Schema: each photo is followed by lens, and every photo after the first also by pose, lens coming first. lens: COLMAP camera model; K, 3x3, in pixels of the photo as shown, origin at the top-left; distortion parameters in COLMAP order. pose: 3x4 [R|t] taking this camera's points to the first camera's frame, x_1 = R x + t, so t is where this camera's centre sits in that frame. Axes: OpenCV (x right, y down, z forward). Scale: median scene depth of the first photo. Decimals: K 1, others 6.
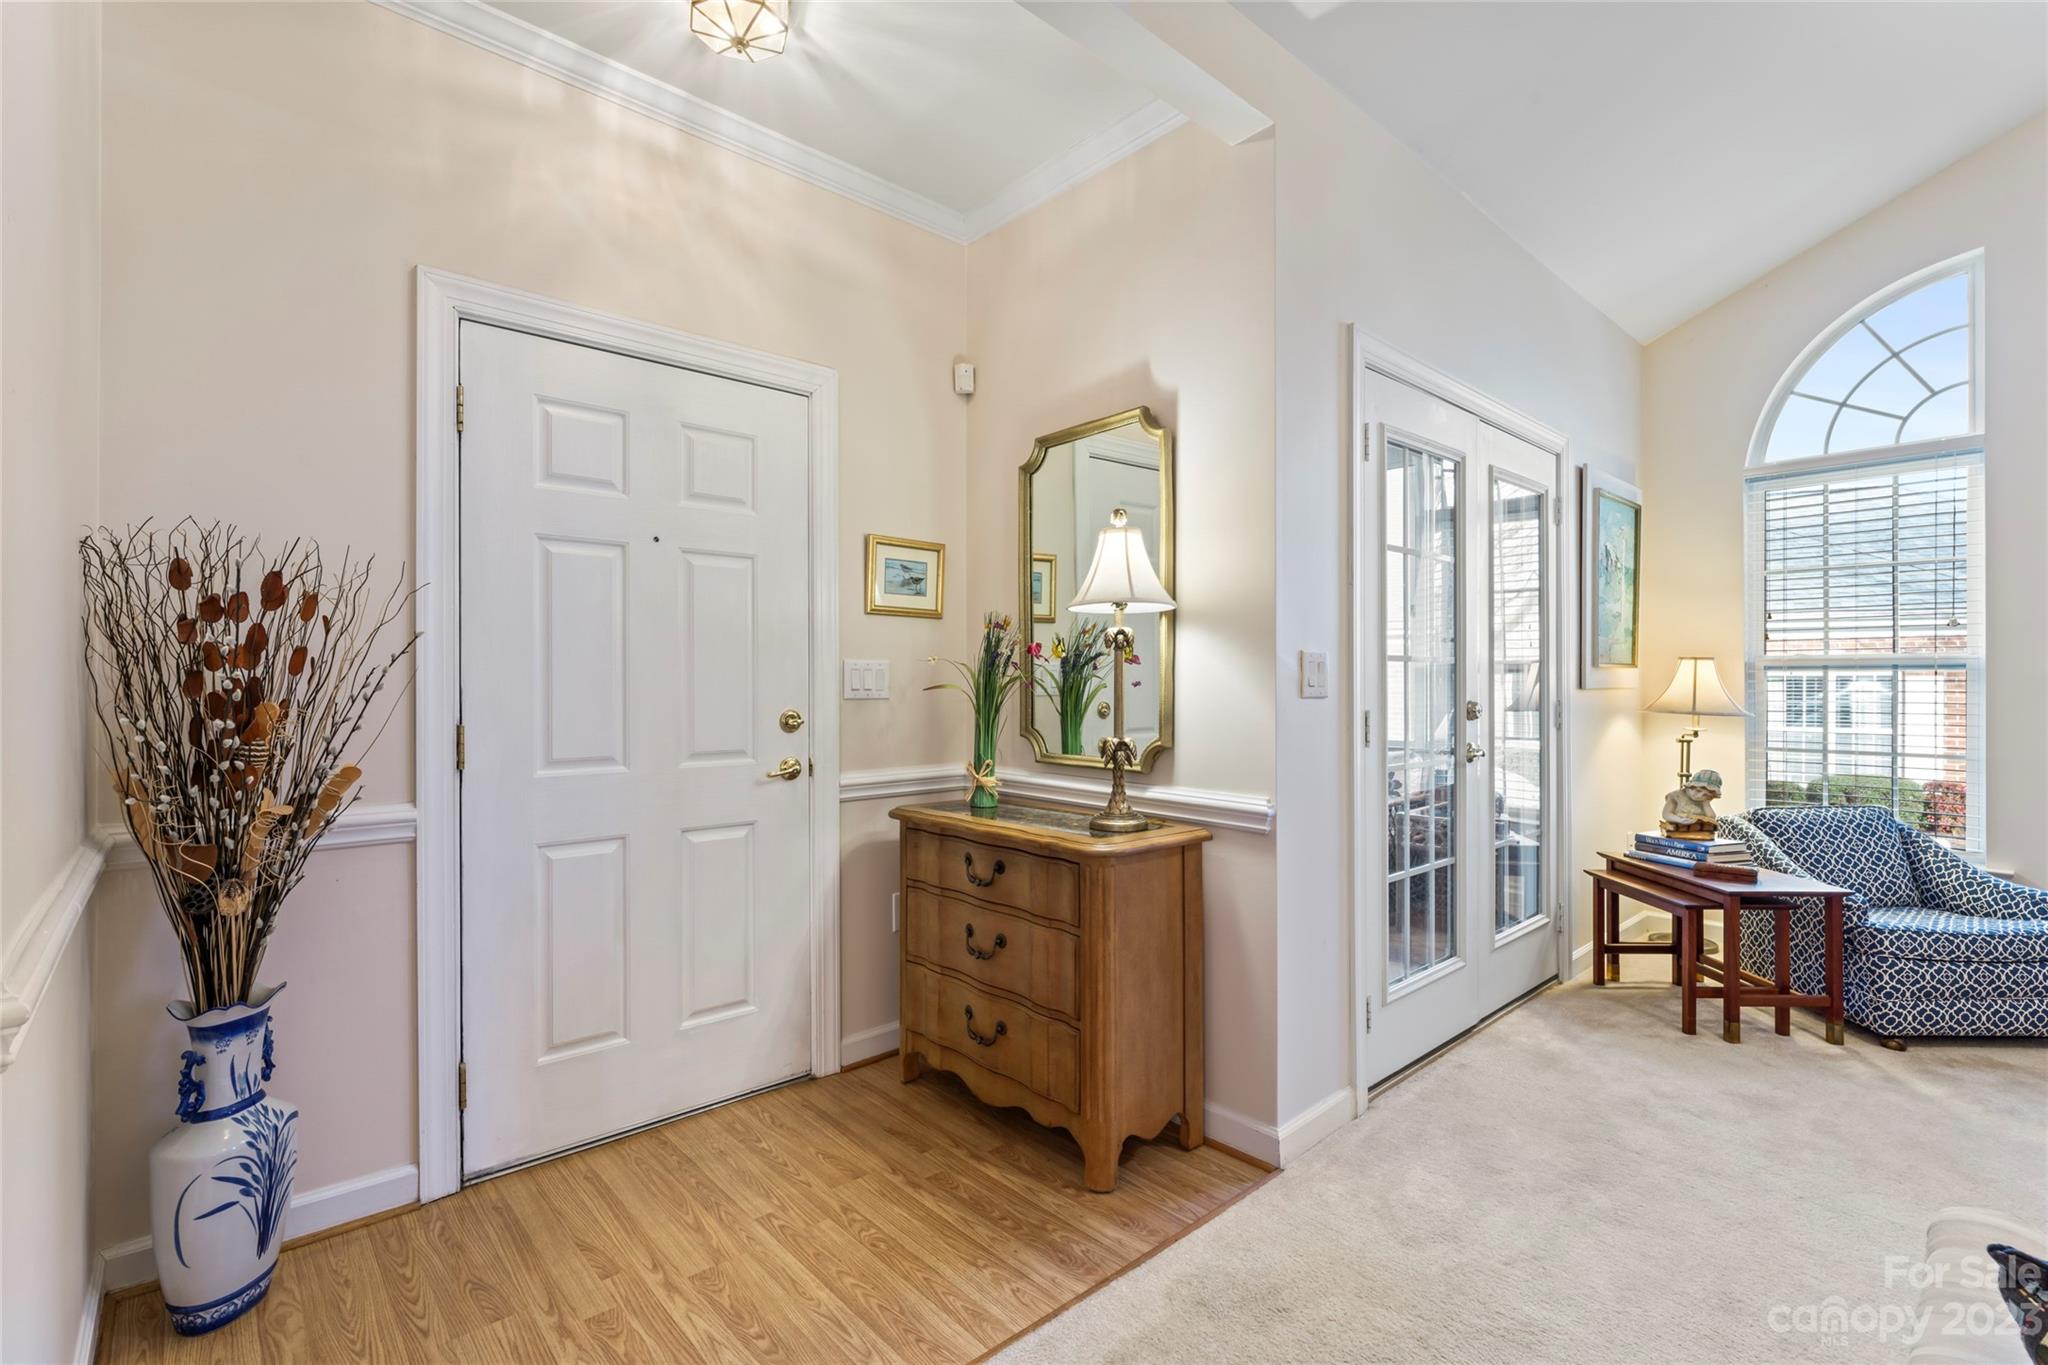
lens RADIAL K [[924.2, 0, 1026.4], [0, 924.2, 676.8], [0, 0, 1]] dist [-0.000131, -0.000598]
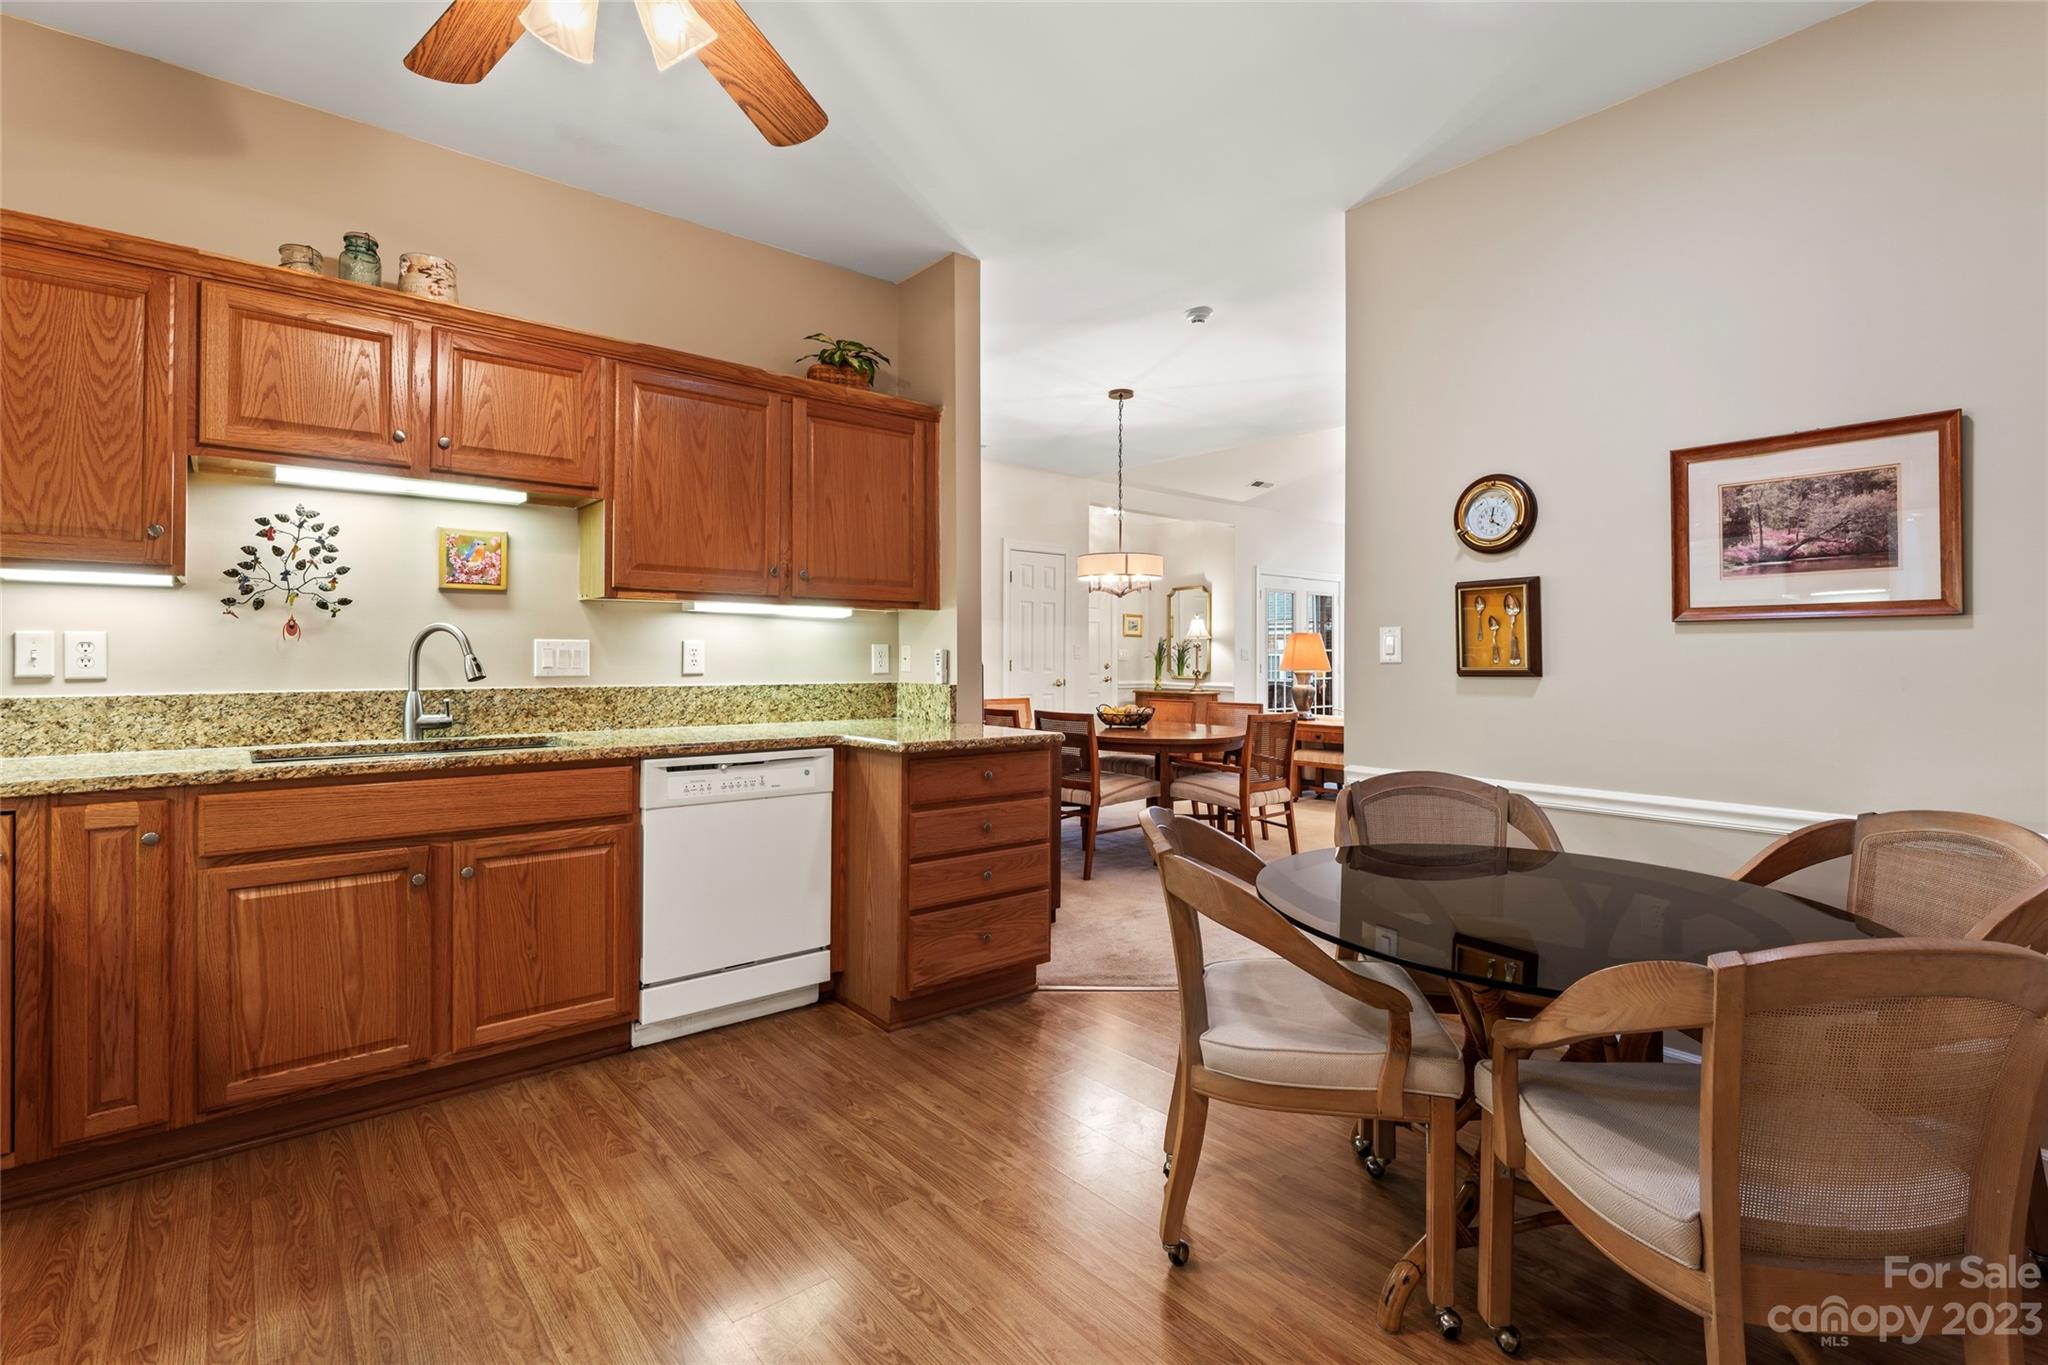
lens RADIAL K [[949.8, 0, 1025.2], [0, 949.8, 650.1], [0, 0, 1]] dist [-0.001004, -0.000159]
pose [[0.999309, 0.002996, -0.037039, -0.413433], [-0.003369, 0.999944, -0.010034, 0.020573], [0.037007, 0.010152, 0.999263, -2.643053]]
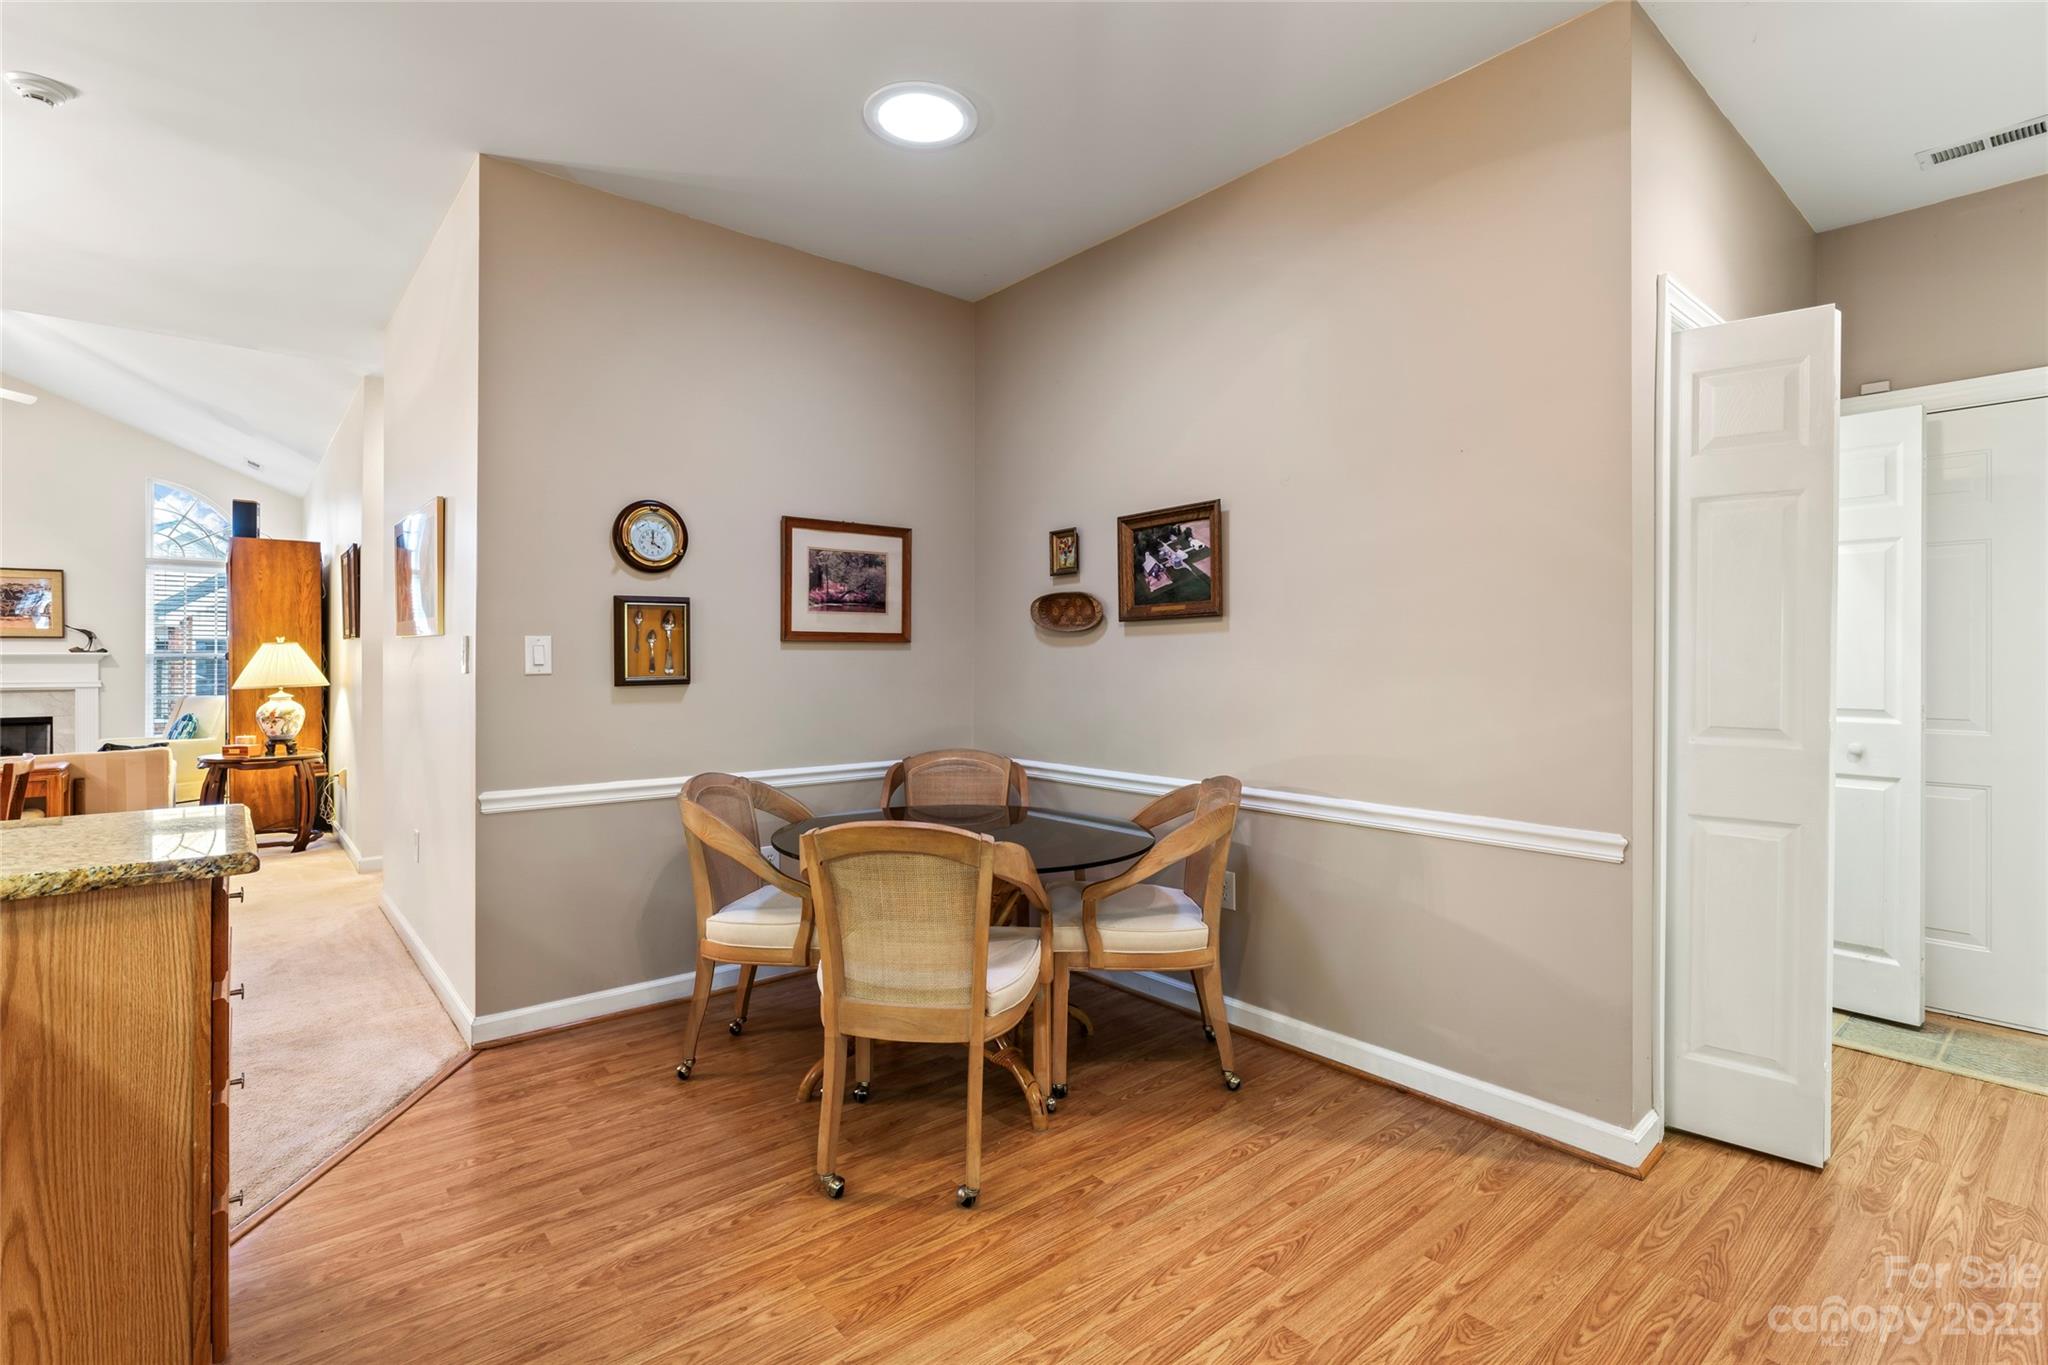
lens RADIAL K [[948.3, 0, 1021.4], [0, 948.3, 673.3], [0, 0, 1]] dist [-0.001477, -0.000277]
pose [[0.037254, -0.014379, 0.999202, -1.049826], [0.003644, 0.999892, 0.014253, 0.008359], [-0.999299, 0.003110, 0.037302, -2.082075]]
